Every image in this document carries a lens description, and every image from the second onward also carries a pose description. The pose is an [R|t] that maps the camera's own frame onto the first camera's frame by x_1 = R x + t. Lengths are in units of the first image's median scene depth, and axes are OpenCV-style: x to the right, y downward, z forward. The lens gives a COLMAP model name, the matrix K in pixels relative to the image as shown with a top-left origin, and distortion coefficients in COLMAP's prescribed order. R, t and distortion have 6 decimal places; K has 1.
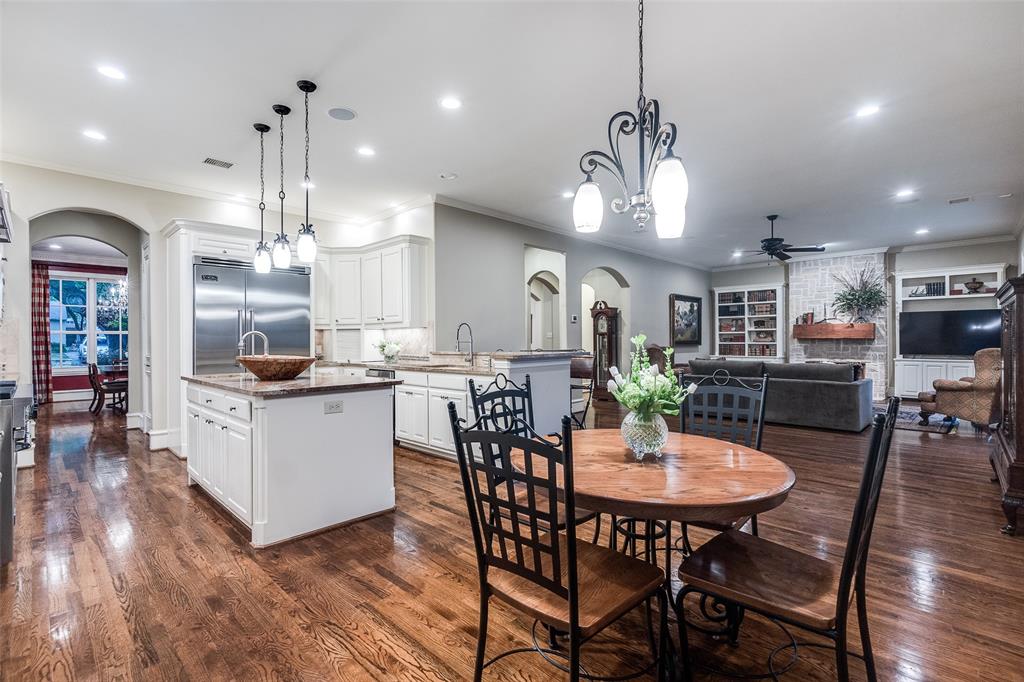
lens RADIAL K [[469.6, 0, 516.0], [0, 469.6, 338.6], [0, 0, 1]] dist [-0.005561, 0.000121]
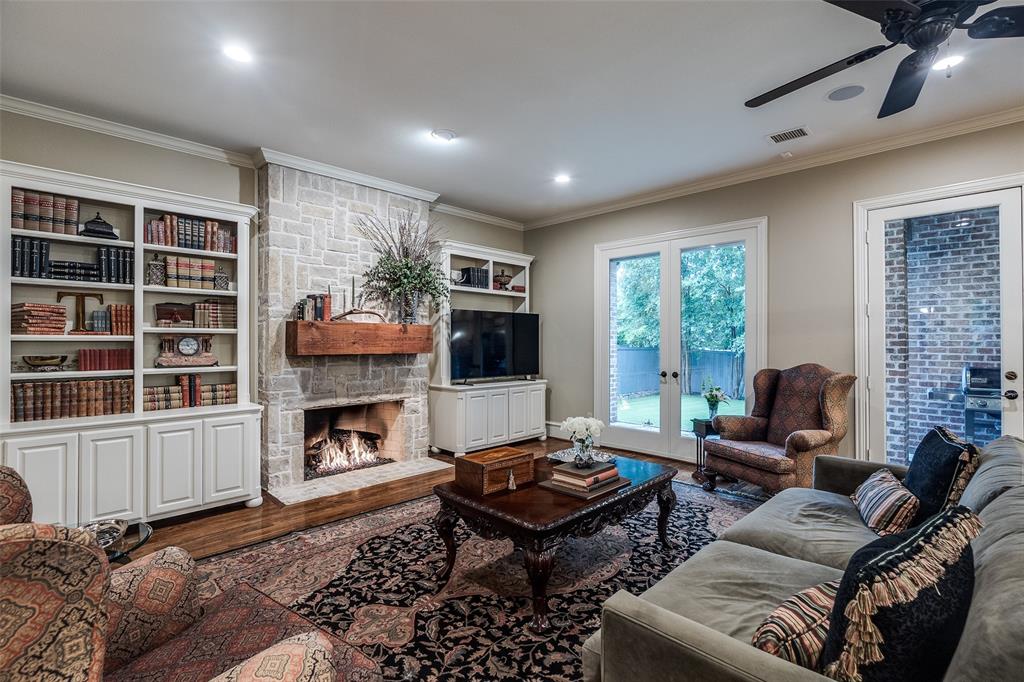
lens RADIAL K [[469.6, 0, 516.0], [0, 469.6, 338.6], [0, 0, 1]] dist [-0.005561, 0.000121]
pose [[0.011694, 0.005062, 0.999919, 0.218374], [-0.006854, 0.999964, -0.004982, -0.015632], [-0.999908, -0.006795, 0.011729, 0.893729]]
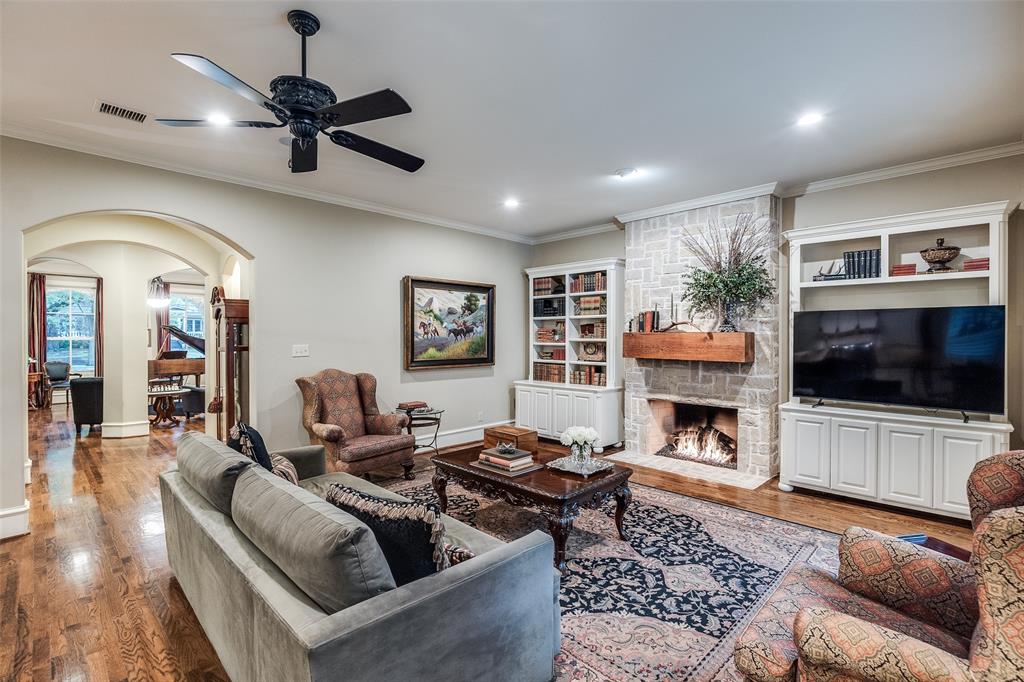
lens RADIAL K [[469.6, 0, 516.0], [0, 469.6, 338.6], [0, 0, 1]] dist [-0.005561, 0.000121]
pose [[0.999981, 0.003144, -0.005310, 0.516250], [-0.003090, 0.999943, 0.010183, -0.031161], [0.005342, -0.010167, 0.999934, 0.488986]]
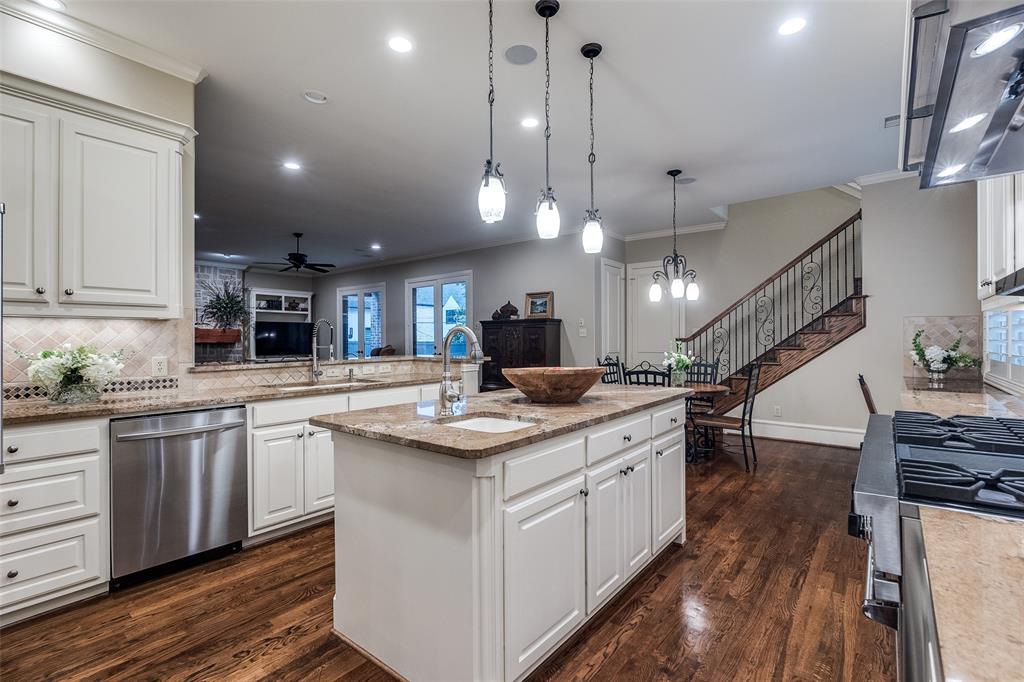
lens RADIAL K [[469.6, 0, 516.0], [0, 469.6, 338.6], [0, 0, 1]] dist [-0.005561, 0.000121]
pose [[-0.095501, 0.009443, 0.995385, -0.456164], [-0.001088, 0.999953, -0.009591, 0.000087], [-0.995429, -0.001999, -0.095486, 0.431316]]
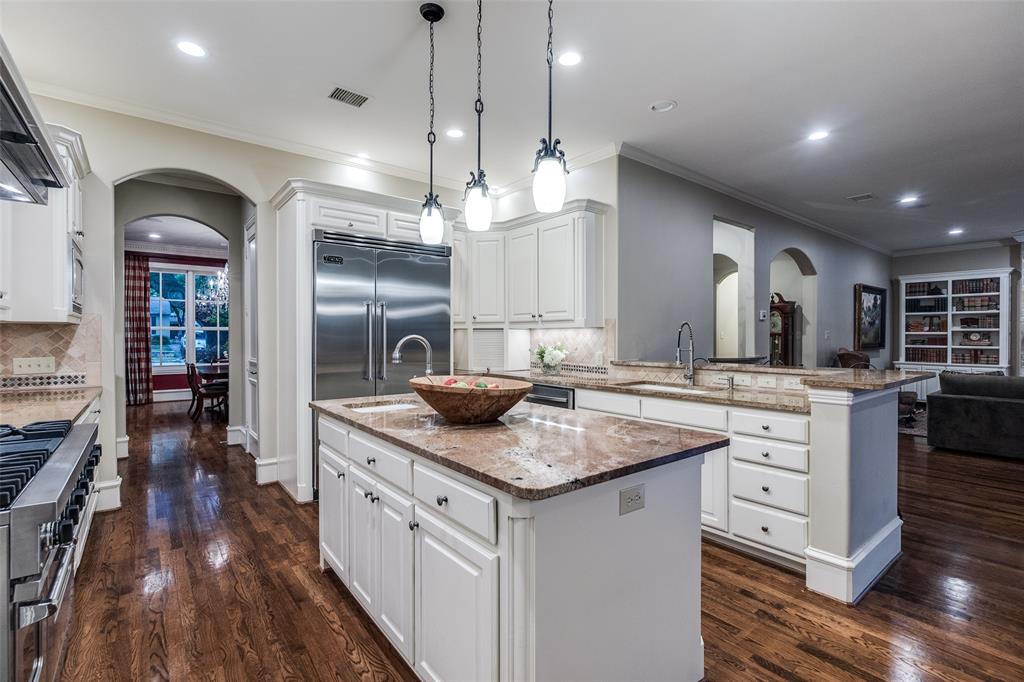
lens RADIAL K [[469.6, 0, 516.0], [0, 469.6, 338.6], [0, 0, 1]] dist [-0.005561, 0.000121]
pose [[0.991352, 0.009113, -0.130916, -0.145214], [-0.007786, 0.999913, 0.010649, -0.008422], [0.131002, -0.009538, 0.991336, 0.163135]]
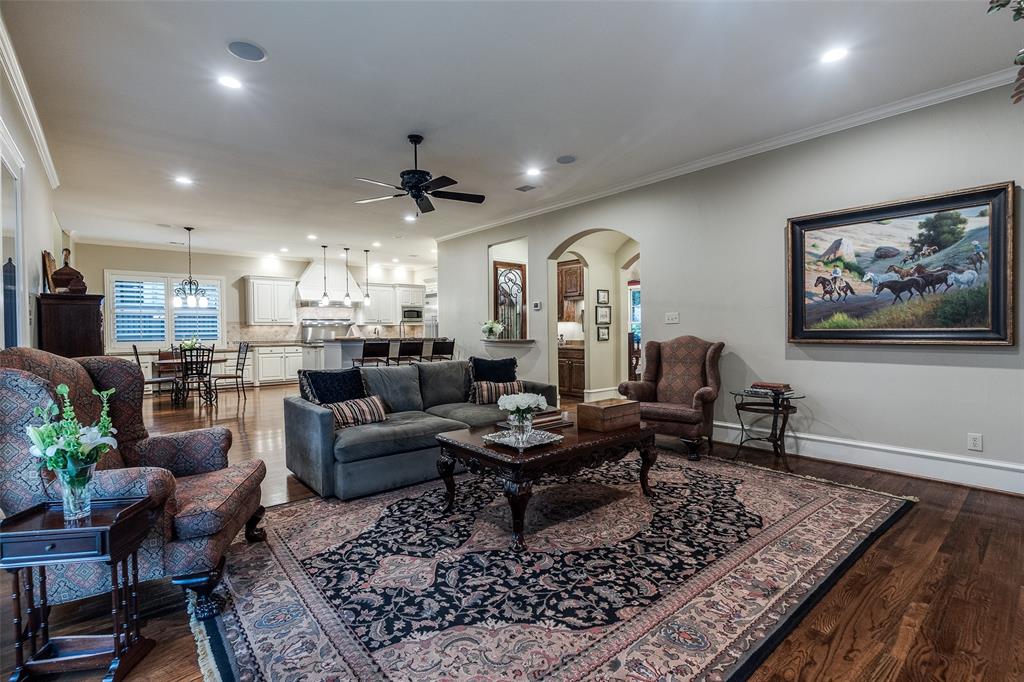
lens RADIAL K [[469.6, 0, 516.0], [0, 469.6, 338.6], [0, 0, 1]] dist [-0.005561, 0.000121]
pose [[-0.091546, 0.019934, -0.995601, 0.865028], [0.017045, 0.999685, 0.018448, -0.000612], [0.995655, -0.015281, -0.091857, 0.873185]]
